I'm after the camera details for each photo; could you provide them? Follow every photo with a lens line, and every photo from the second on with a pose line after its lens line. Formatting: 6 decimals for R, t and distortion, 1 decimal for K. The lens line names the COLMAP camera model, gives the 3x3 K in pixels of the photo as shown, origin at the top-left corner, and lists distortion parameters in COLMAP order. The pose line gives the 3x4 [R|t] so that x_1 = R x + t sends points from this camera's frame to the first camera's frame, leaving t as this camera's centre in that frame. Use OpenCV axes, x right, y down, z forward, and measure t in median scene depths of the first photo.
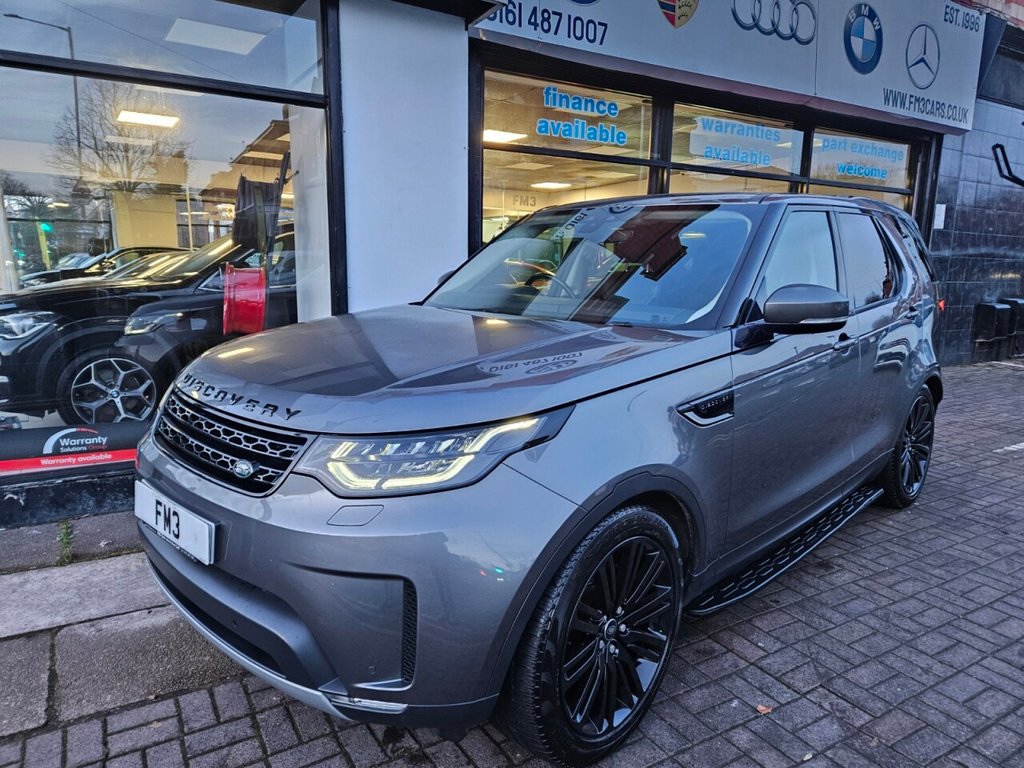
lens RADIAL K [[678.8, 0, 505.0], [0, 678.8, 390.1], [0, 0, 1]] dist [0.069355, -0.055583]
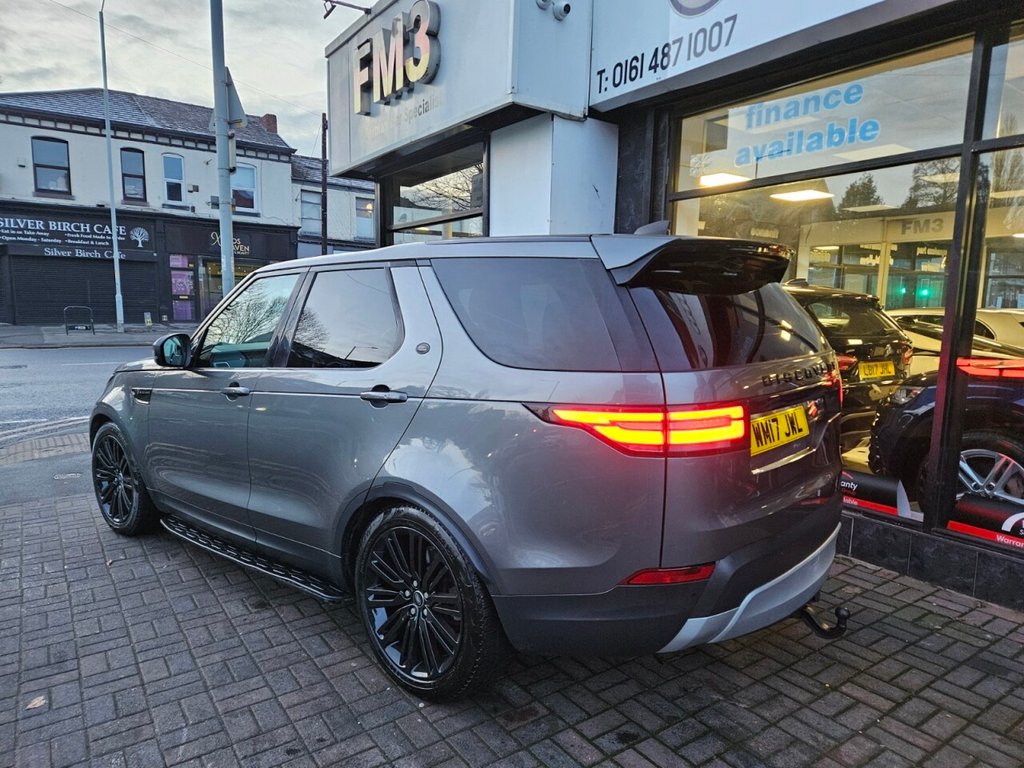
lens RADIAL K [[678.8, 0, 521.0], [0, 678.8, 392.6], [0, 0, 1]] dist [0.069355, -0.055583]
pose [[0.073449, 0.114790, -0.990671, 1.207456], [-0.192623, 0.976282, 0.098841, -0.195610], [0.978520, 0.183566, 0.093819, 0.993253]]
